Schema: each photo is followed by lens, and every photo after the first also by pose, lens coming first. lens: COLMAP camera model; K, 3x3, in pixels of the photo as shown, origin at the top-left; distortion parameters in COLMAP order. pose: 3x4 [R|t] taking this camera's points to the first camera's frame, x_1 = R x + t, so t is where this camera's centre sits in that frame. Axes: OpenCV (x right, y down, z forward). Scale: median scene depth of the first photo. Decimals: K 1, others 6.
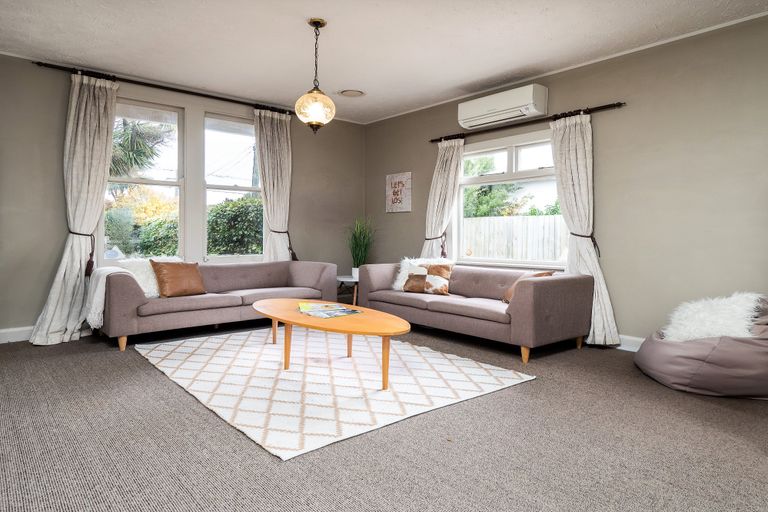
lens RADIAL K [[245.0, 0, 385.0], [0, 245.0, 227.8], [0, 0, 1]] dist [0.000432, 0.000025]
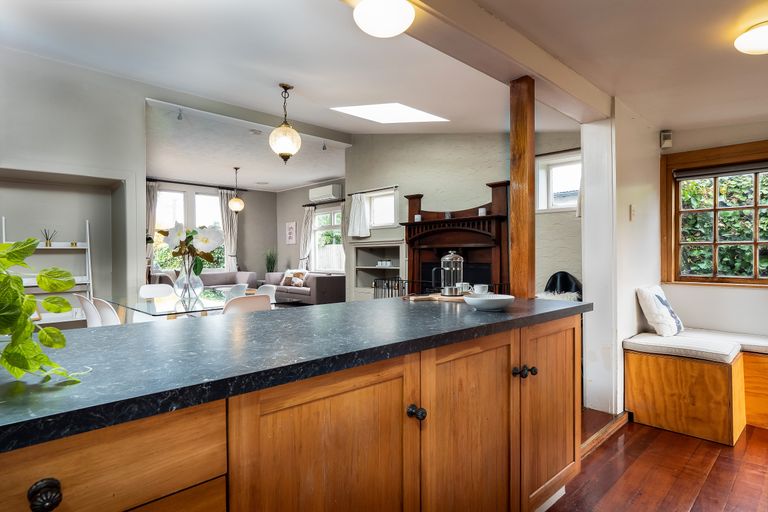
lens RADIAL K [[436.5, 0, 384.0], [0, 436.5, 256.0], [0, 0, 1]] dist [-0.000216, -0.000150]
pose [[0.970292, -0.003230, -0.241913, 1.598748], [0.010899, 0.999479, 0.030369, -0.074112], [0.241689, -0.032104, 0.969822, -2.068860]]
